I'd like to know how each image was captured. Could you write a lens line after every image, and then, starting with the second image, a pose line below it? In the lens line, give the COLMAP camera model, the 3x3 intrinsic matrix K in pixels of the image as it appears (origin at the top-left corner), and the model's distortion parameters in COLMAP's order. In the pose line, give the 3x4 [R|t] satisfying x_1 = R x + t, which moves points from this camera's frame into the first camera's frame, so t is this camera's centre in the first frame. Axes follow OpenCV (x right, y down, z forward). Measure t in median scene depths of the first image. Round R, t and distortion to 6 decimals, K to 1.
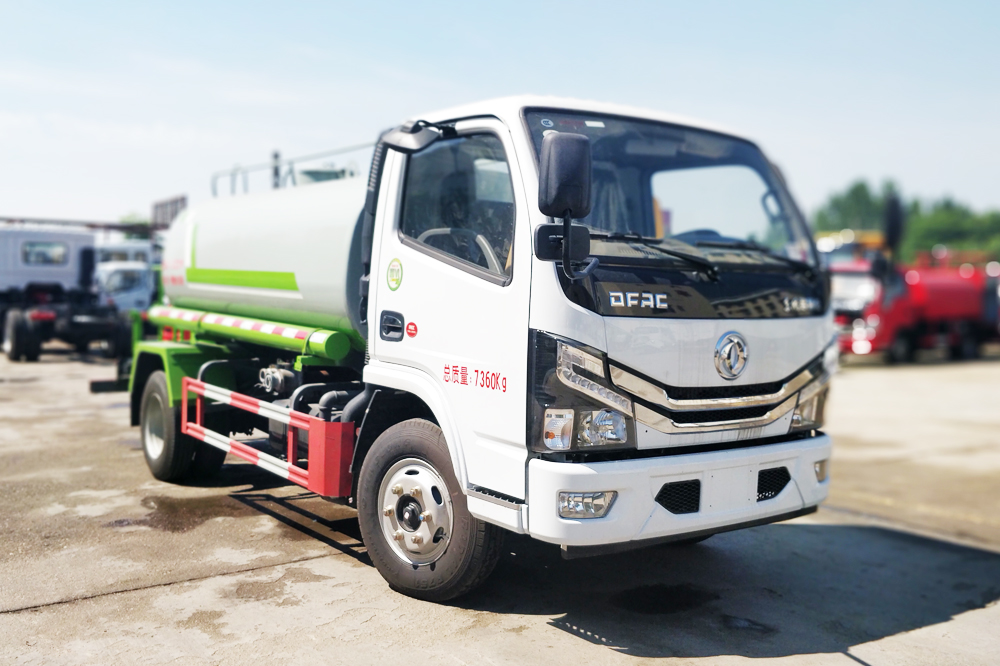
lens RADIAL K [[913.9, 0, 485.5], [0, 913.9, 304.8], [0, 0, 1]] dist [0.099109, -0.189716]
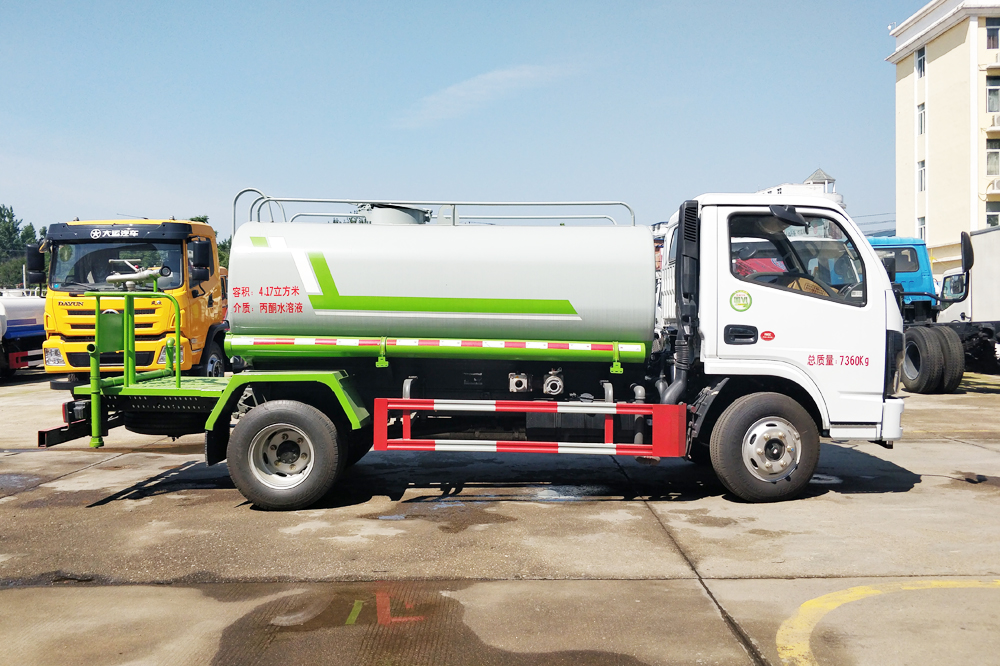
lens RADIAL K [[913.9, 0, 485.5], [0, 913.9, 304.8], [0, 0, 1]] dist [0.099109, -0.189716]
pose [[0.648369, -0.033274, 0.760599, -1.826656], [0.028848, 0.999401, 0.019129, -0.080964], [-0.760779, 0.009539, 0.648941, 0.378638]]
